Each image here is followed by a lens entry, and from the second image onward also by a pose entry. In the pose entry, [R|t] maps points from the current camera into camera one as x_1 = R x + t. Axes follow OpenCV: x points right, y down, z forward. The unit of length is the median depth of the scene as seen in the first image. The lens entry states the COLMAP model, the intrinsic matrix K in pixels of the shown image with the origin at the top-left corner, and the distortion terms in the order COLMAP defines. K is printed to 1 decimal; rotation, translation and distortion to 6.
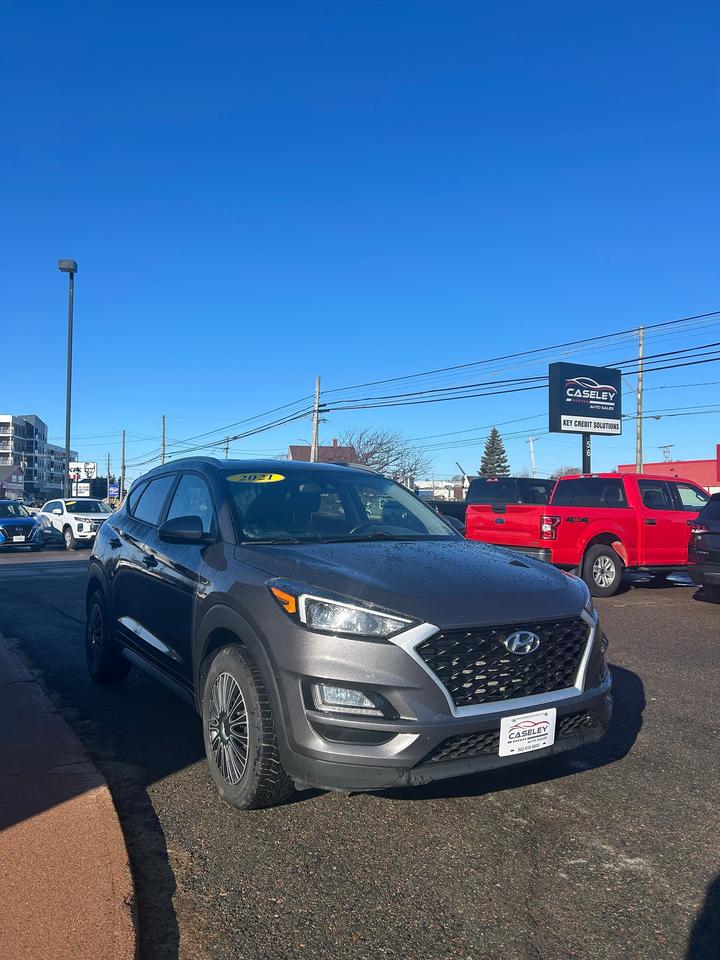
lens RADIAL K [[725.6, 0, 360.0], [0, 725.6, 481.3], [0, 0, 1]] dist [0.038122, -0.041007]
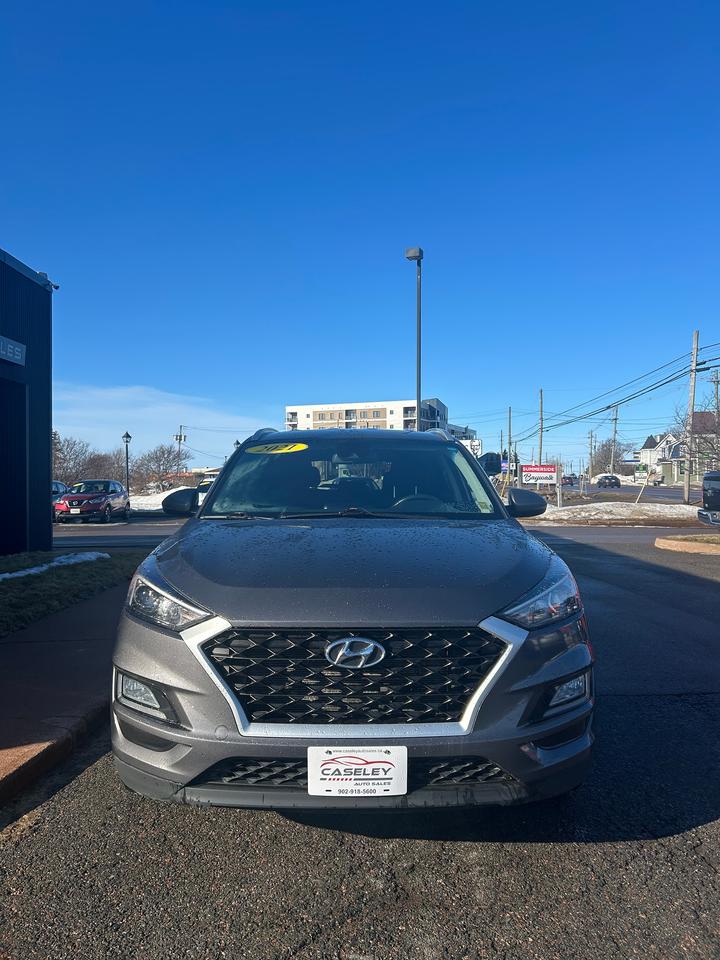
lens RADIAL K [[725.6, 0, 360.9], [0, 725.6, 486.8], [0, 0, 1]] dist [0.038122, -0.041007]
pose [[0.852338, -0.004812, -0.522969, 0.619681], [0.026823, 0.999044, 0.034523, 0.022087], [0.522303, -0.043453, 0.851652, 0.362304]]
